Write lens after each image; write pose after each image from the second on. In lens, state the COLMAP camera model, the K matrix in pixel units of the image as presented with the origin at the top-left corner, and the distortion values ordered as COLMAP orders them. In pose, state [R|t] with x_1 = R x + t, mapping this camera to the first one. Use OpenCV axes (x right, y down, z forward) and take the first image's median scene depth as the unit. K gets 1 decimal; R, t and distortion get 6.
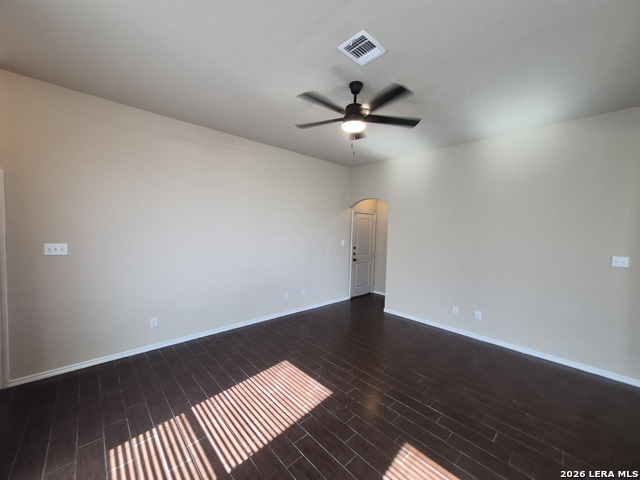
lens RADIAL K [[250.3, 0, 314.3], [0, 250.3, 240.2], [0, 0, 1]] dist [0.004012, 0.000421]
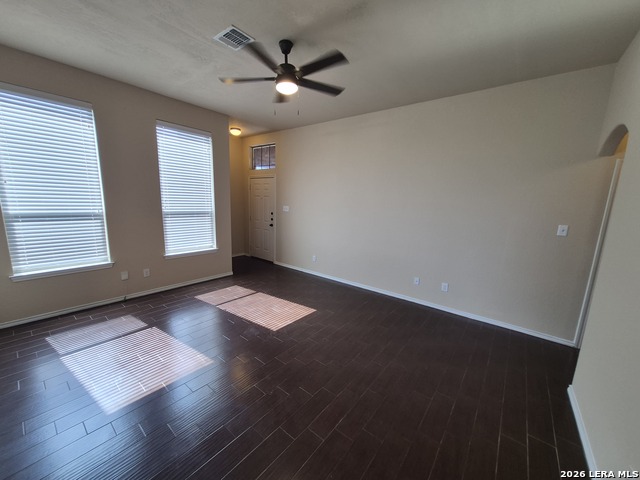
lens RADIAL K [[250.3, 0, 319.3], [0, 250.3, 242.4], [0, 0, 1]] dist [0.004012, 0.000421]
pose [[0.156423, 0.147932, -0.976549, 1.066367], [-0.073164, 0.987739, 0.137907, 0.004176], [0.984977, 0.049876, 0.165328, 0.867140]]
